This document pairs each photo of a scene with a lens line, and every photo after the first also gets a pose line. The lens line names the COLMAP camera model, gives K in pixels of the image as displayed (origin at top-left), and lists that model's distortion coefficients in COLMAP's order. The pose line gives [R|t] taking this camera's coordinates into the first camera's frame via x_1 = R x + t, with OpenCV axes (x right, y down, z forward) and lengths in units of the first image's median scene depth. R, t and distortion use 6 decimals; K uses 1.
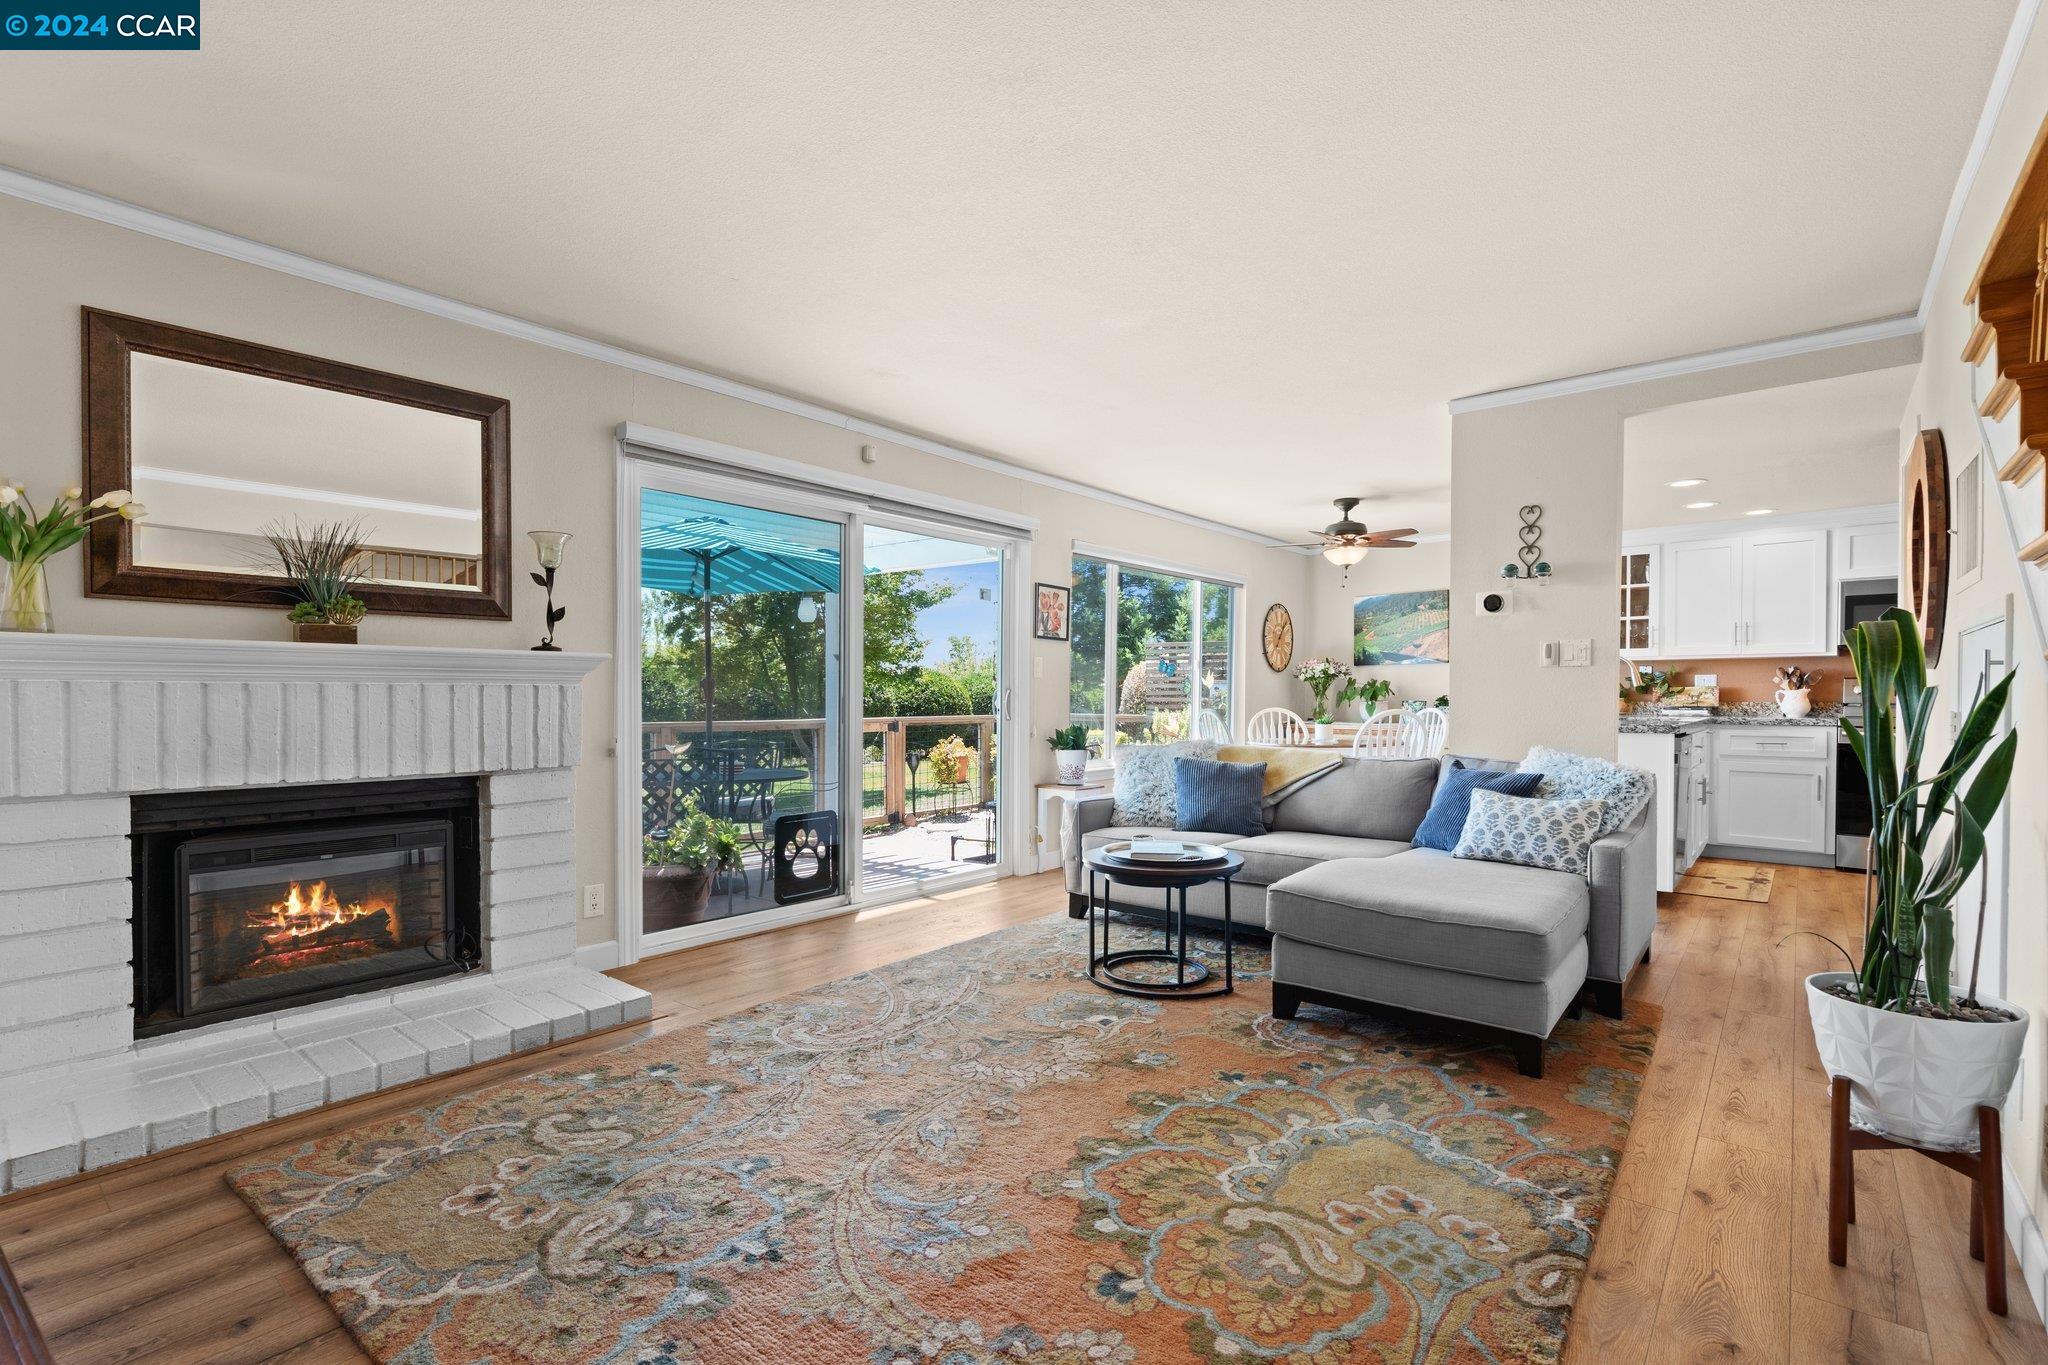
lens RADIAL K [[939.8, 0, 1022.2], [0, 939.8, 703.9], [0, 0, 1]] dist [-0.009510, -0.000505]
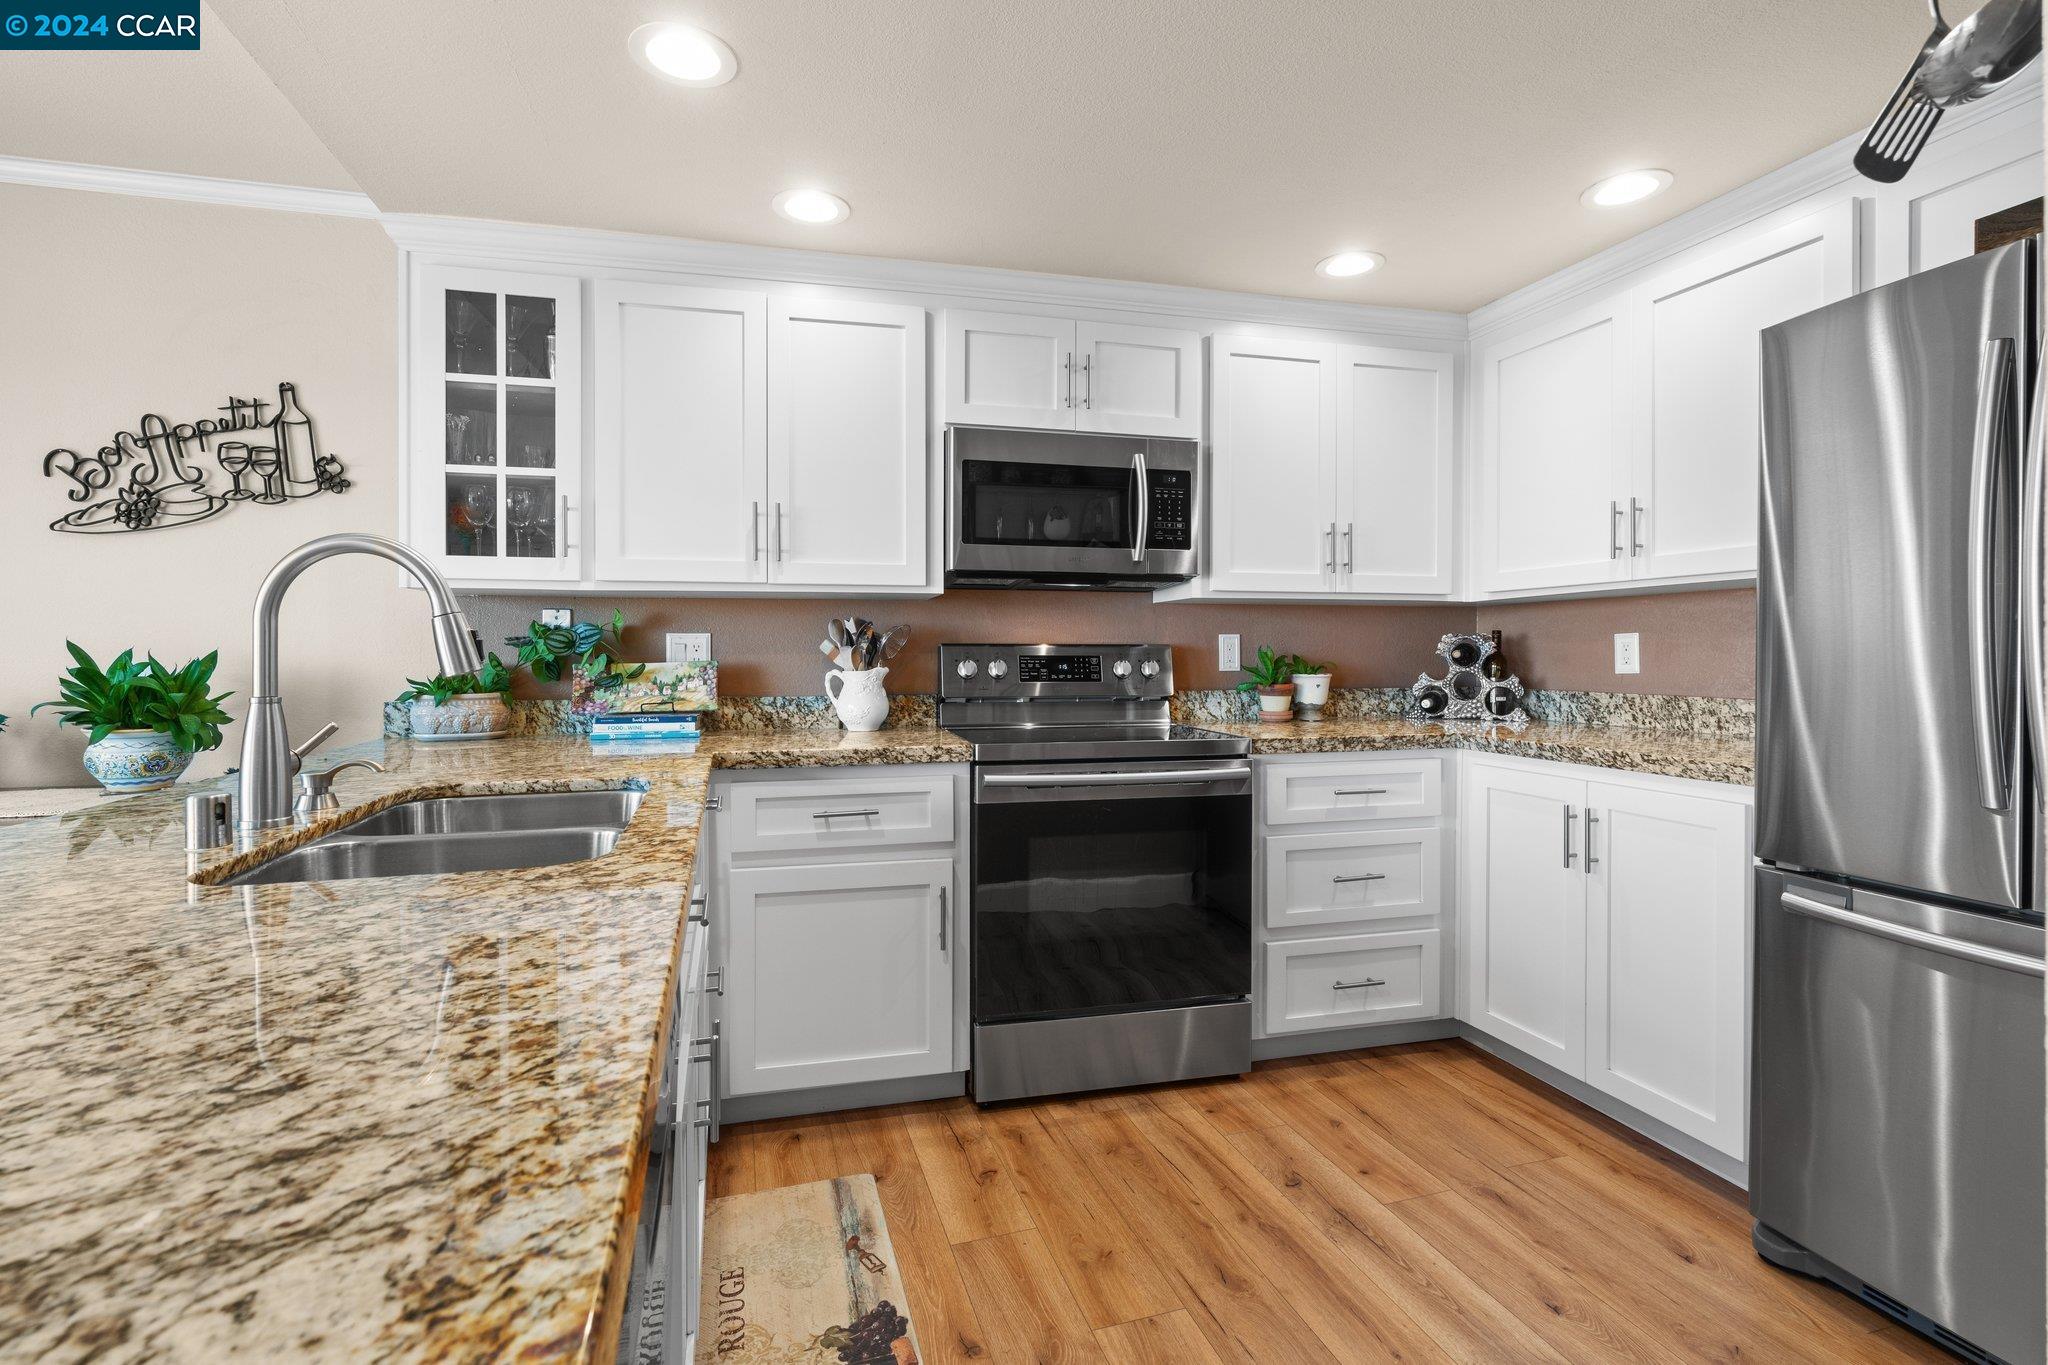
lens RADIAL K [[939.8, 0, 1013.4], [0, 939.8, 667.7], [0, 0, 1]] dist [-0.009510, -0.000505]
pose [[0.557456, -0.009468, 0.830153, 0.297219], [0.010647, 0.999934, 0.004255, -0.010364], [-0.830138, 0.006467, 0.557520, 0.414107]]
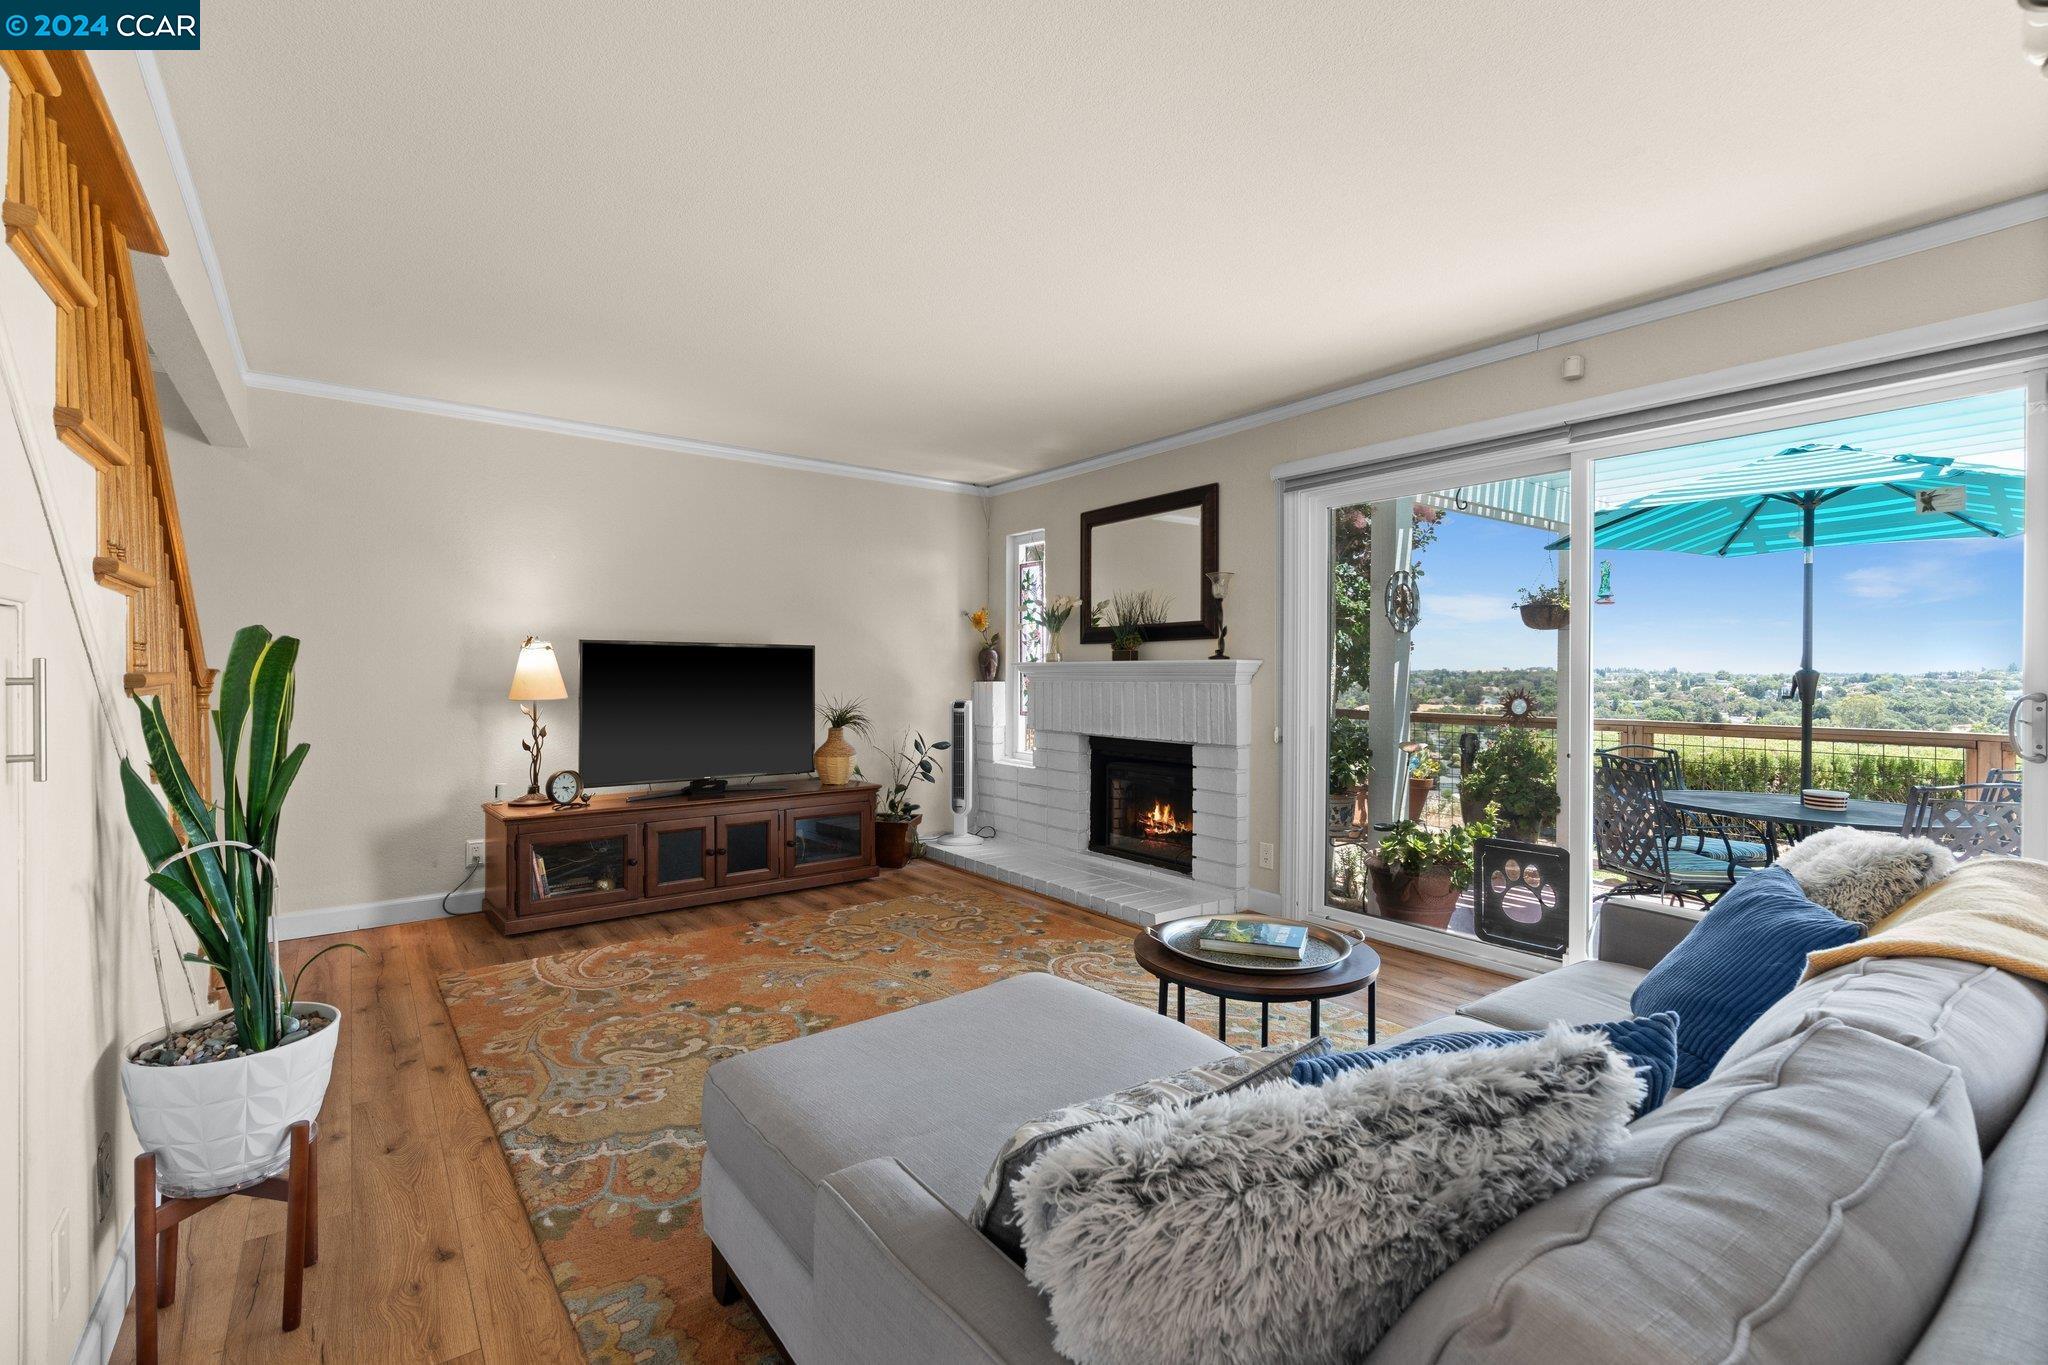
lens RADIAL K [[939.8, 0, 1032.4], [0, 939.8, 664.7], [0, 0, 1]] dist [-0.009510, -0.000505]
pose [[-0.246920, -0.008254, -0.969001, 1.090116], [-0.009023, 0.999940, -0.006218, -0.045327], [0.968994, 0.007208, -0.246979, 1.311014]]
